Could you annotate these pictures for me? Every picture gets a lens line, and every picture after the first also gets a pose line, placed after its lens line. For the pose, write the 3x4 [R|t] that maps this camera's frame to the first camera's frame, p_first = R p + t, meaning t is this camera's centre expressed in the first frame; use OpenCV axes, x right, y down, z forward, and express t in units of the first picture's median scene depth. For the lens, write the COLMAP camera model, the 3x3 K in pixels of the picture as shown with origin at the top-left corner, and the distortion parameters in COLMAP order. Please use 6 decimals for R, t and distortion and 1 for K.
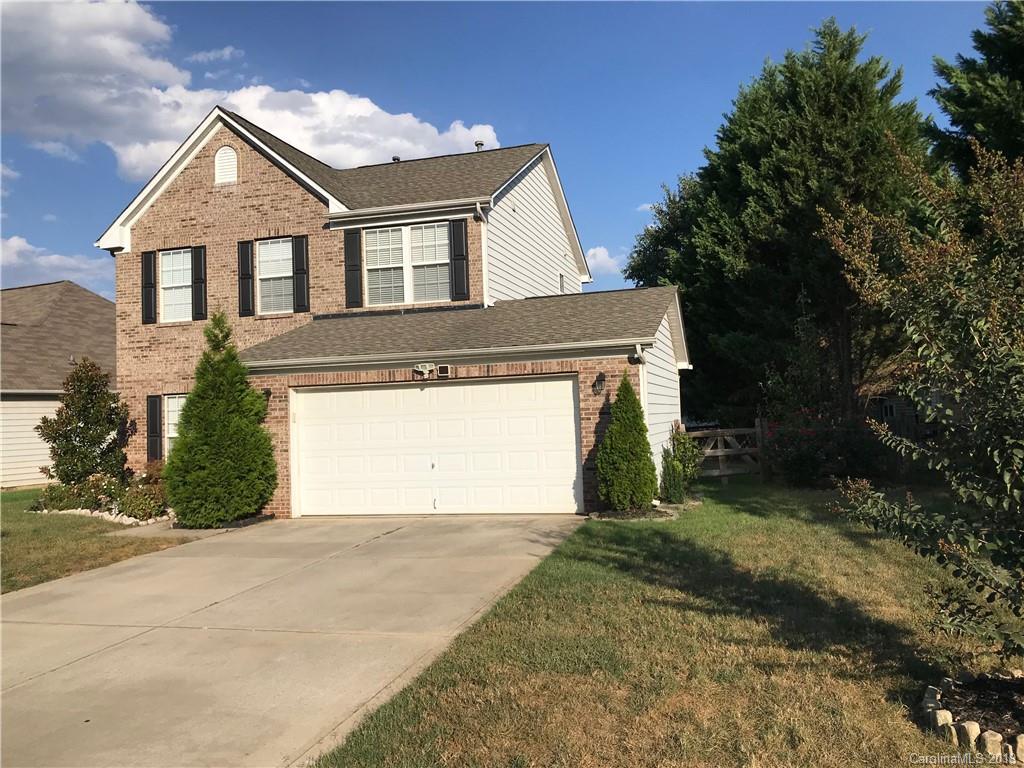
lens RADIAL K [[834.8, 0, 514.2], [0, 834.8, 385.0], [0, 0, 1]] dist [0.019166, -0.029626]
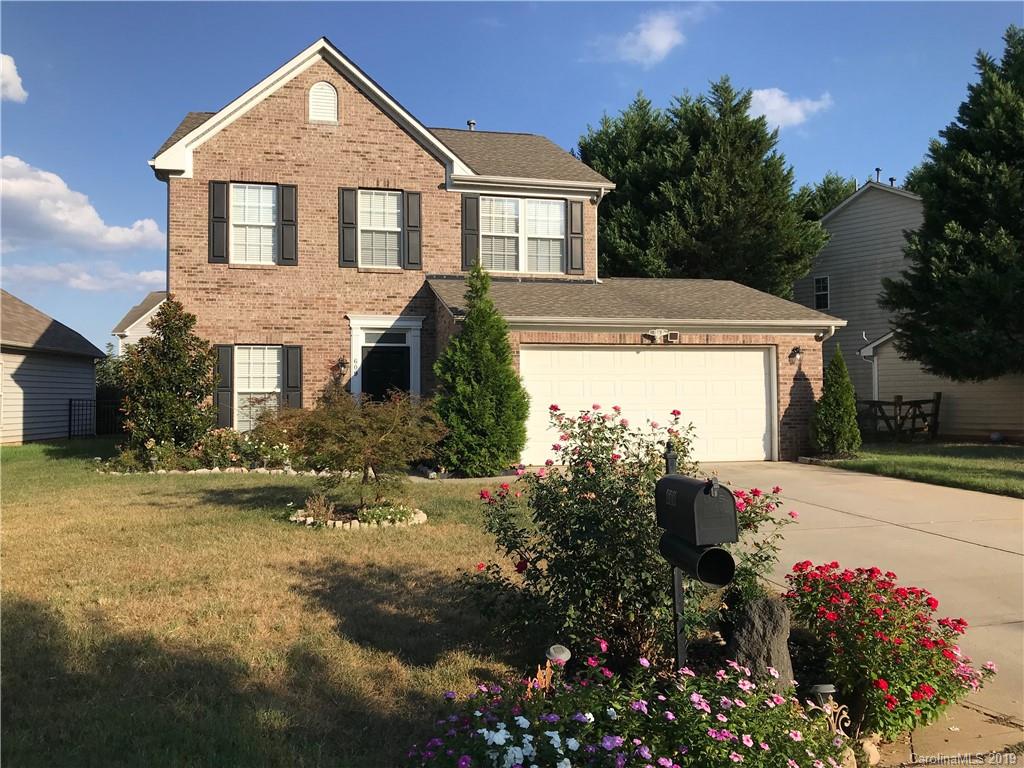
lens RADIAL K [[834.8, 0, 511.1], [0, 834.8, 381.9], [0, 0, 1]] dist [0.019166, -0.029626]
pose [[0.866944, 0.039879, 0.496808, -0.627742], [-0.043352, 0.999050, -0.004543, 0.043922], [-0.496517, -0.017600, 0.867848, 0.085786]]
